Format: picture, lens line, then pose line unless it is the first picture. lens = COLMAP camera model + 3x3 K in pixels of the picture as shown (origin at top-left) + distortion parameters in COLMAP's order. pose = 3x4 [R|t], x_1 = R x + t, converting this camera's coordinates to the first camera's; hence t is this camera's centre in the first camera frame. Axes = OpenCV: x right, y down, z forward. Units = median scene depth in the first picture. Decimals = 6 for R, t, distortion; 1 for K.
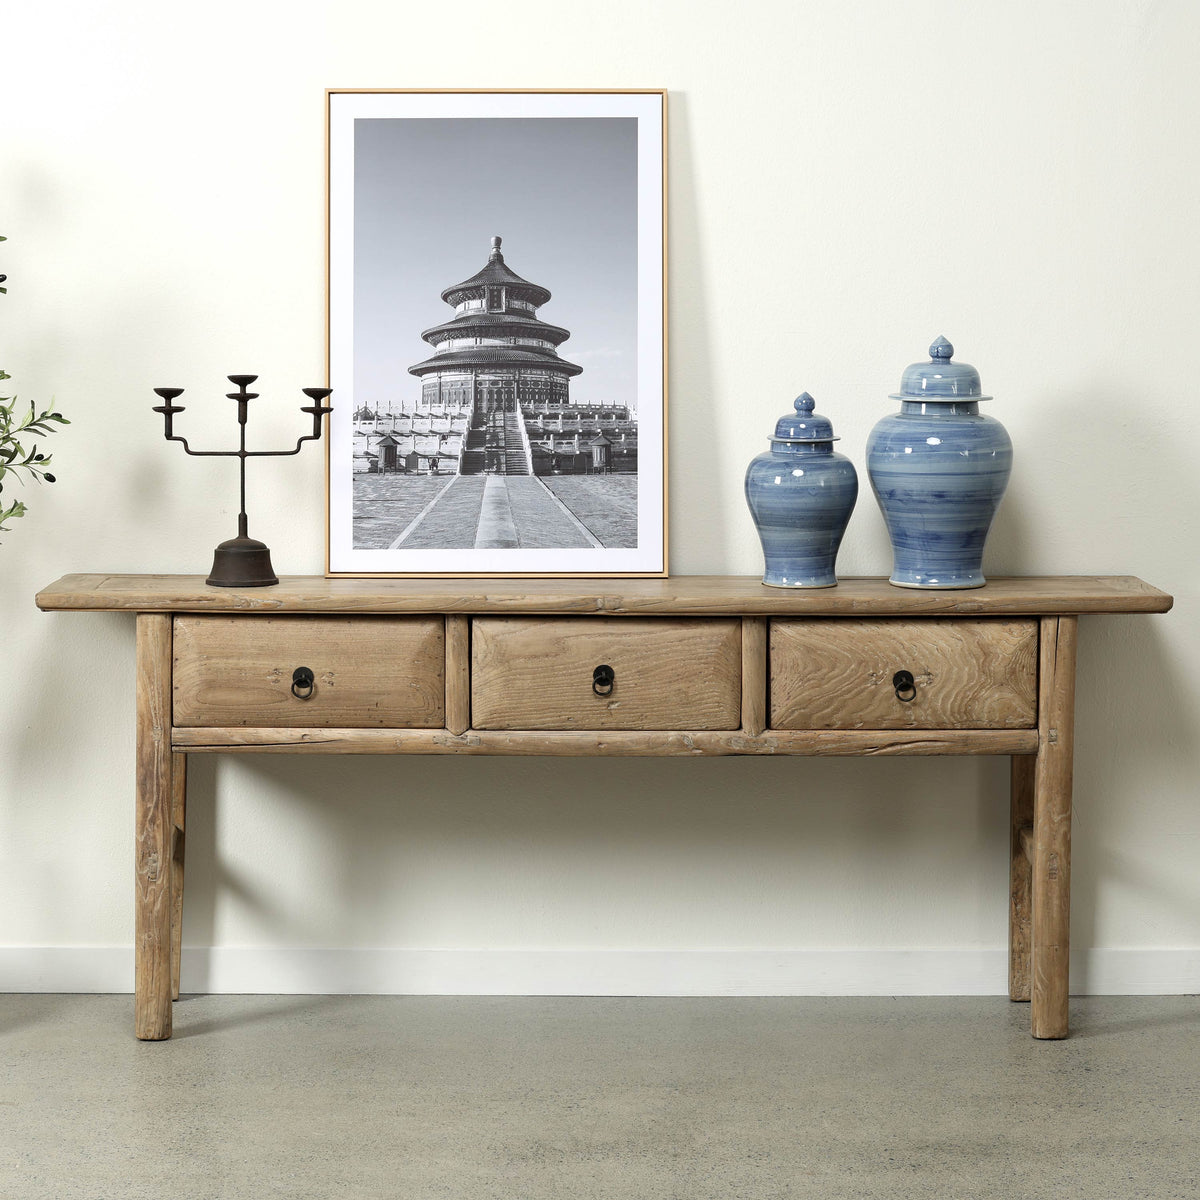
lens RADIAL K [[3423.7, 0, 601.0], [0, 3423.7, 593.9], [0, 0, 1]] dist [-0.090028, 0.000000]
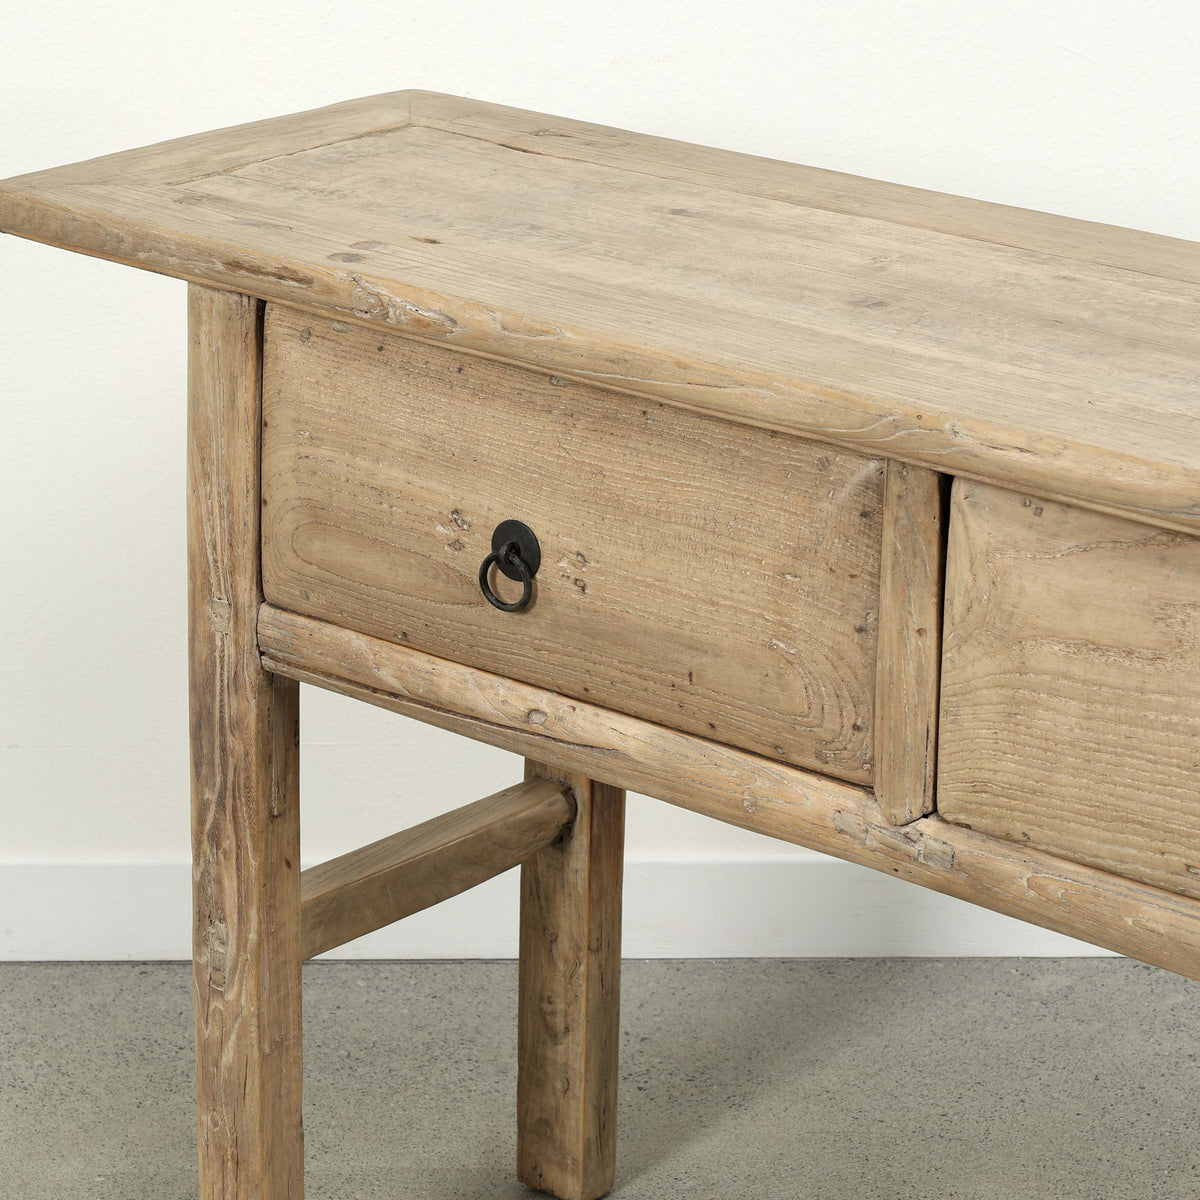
lens RADIAL K [[4131.1, 0, 597.1], [0, 4131.1, 597.7], [0, 0, 1]] dist [-0.040304, 0.000000]
pose [[0.731074, 0.220964, -0.645527, 0.178767], [-0.064817, 0.964321, 0.256680, -0.074664], [0.679212, -0.145811, 0.719312, 0.709156]]
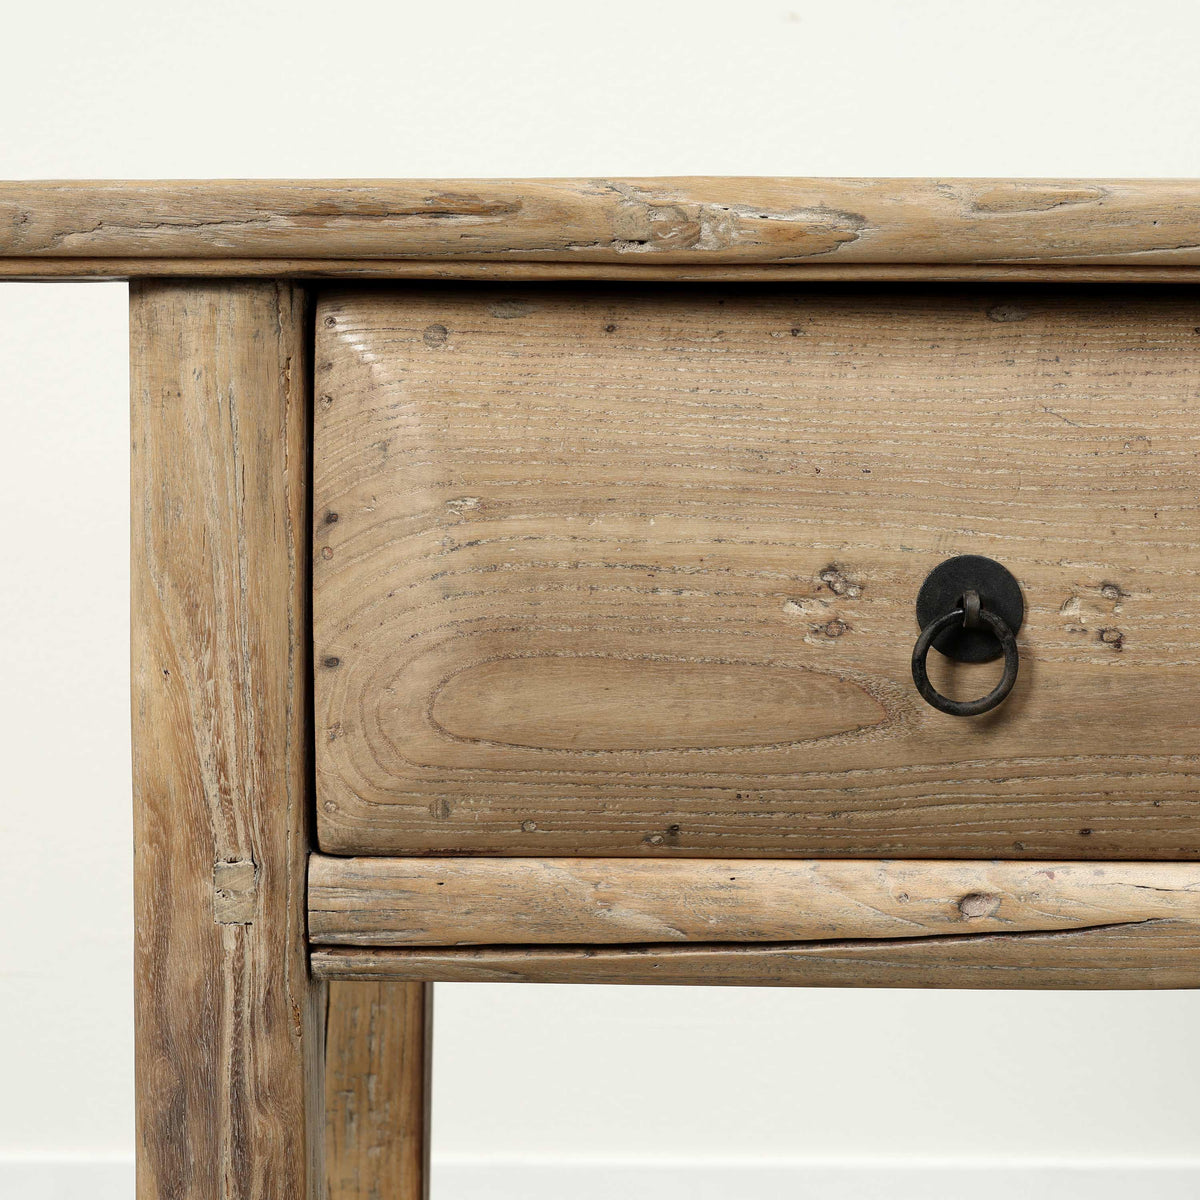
lens RADIAL K [[3423.7, 0, 758.6], [0, 3423.7, 565.8], [0, 0, 1]] dist [-0.090028, 0.000000]
pose [[0.998433, 0.000313, -0.055962, -0.087500], [0.000440, 0.999910, 0.013438, 0.019126], [0.055961, -0.013442, 0.998342, 0.797242]]
